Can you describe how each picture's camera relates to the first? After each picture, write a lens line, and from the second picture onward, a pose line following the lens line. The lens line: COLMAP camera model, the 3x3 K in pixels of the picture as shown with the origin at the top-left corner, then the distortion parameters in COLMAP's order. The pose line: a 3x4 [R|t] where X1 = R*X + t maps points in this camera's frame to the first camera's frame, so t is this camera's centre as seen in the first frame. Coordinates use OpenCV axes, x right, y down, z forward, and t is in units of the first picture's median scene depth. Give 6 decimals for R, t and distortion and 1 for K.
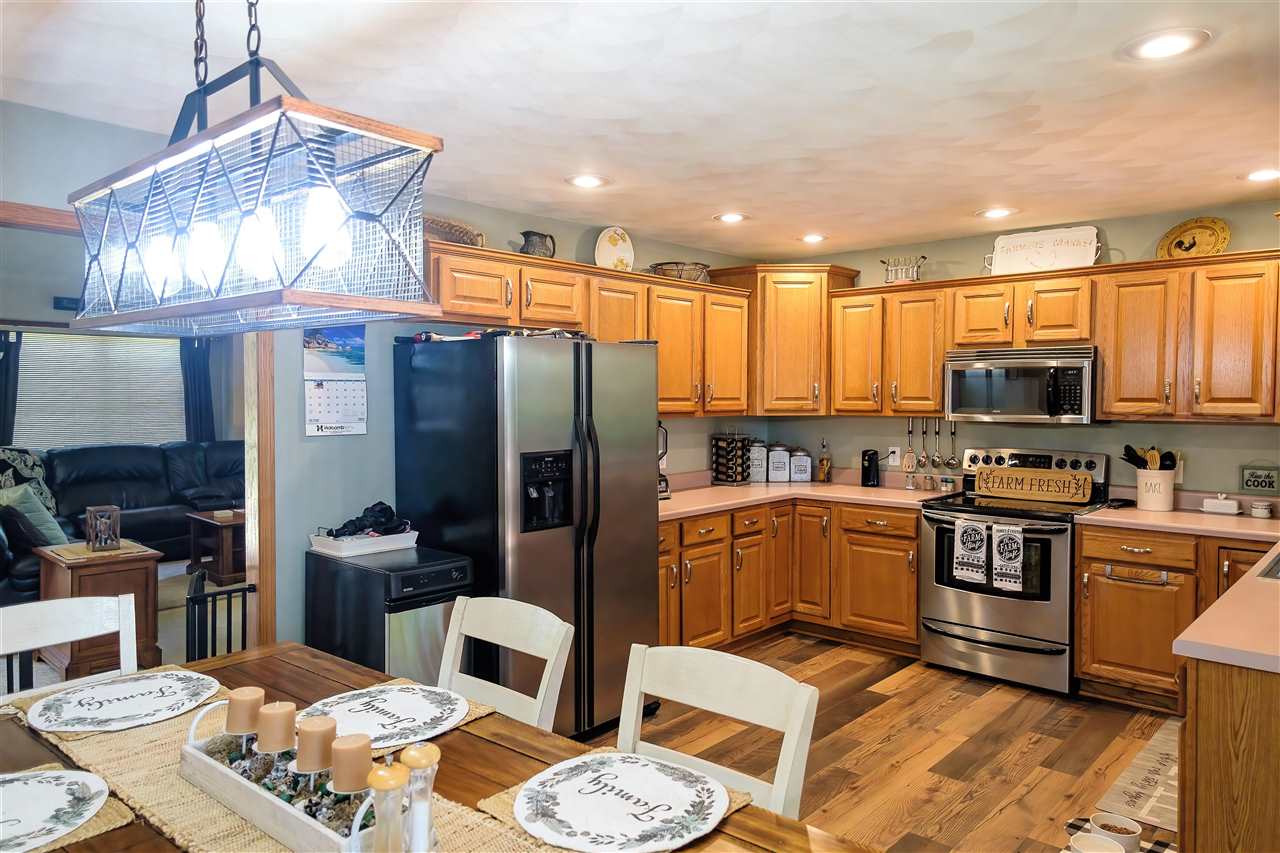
lens RADIAL K [[870.5, 0, 637.4], [0, 870.5, 414.4], [0, 0, 1]] dist [0.053753, -0.021855]
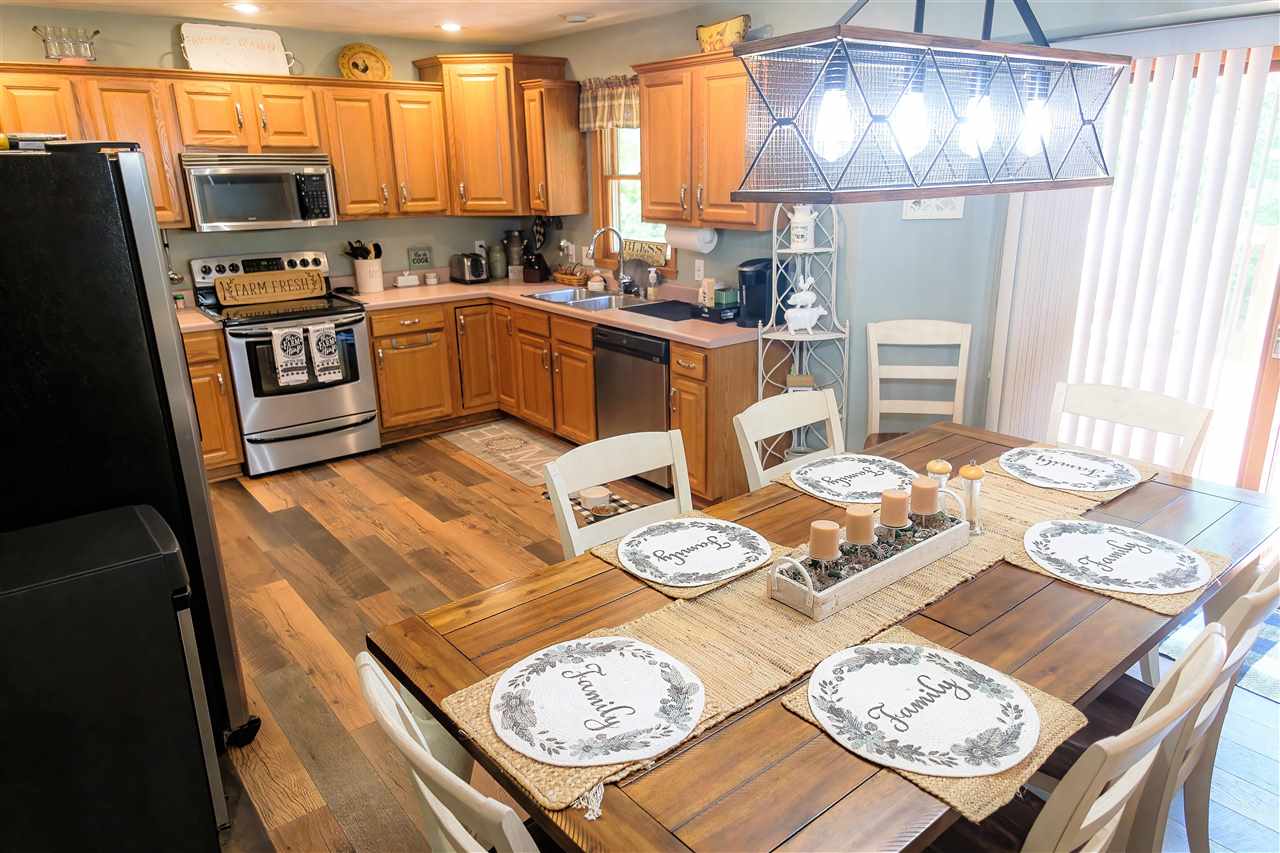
lens RADIAL K [[870.5, 0, 653.6], [0, 870.5, 418.8], [0, 0, 1]] dist [0.053753, -0.021855]
pose [[0.152957, -0.285404, 0.946123, -0.558826], [0.039174, 0.958387, 0.282771, -0.052663], [-0.987456, -0.006188, 0.157773, 0.388169]]
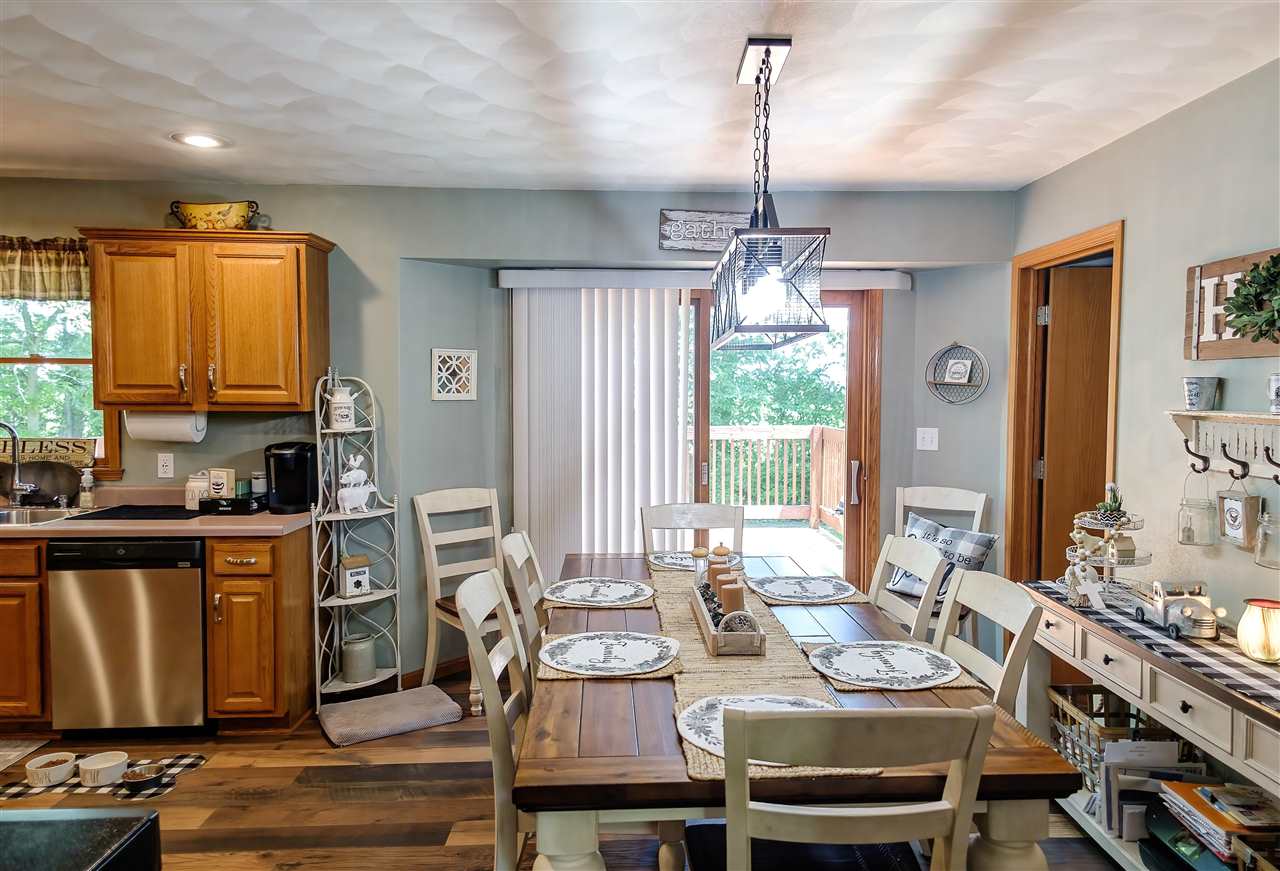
lens RADIAL K [[881.8, 0, 683.8], [0, 881.8, 424.0], [0, 0, 1]] dist [0.040931, 0.000633]
pose [[-0.715230, -0.032095, 0.698152, -0.520727], [0.012707, 0.998183, 0.058906, -0.015041], [-0.698774, 0.051003, -0.713522, 0.777272]]
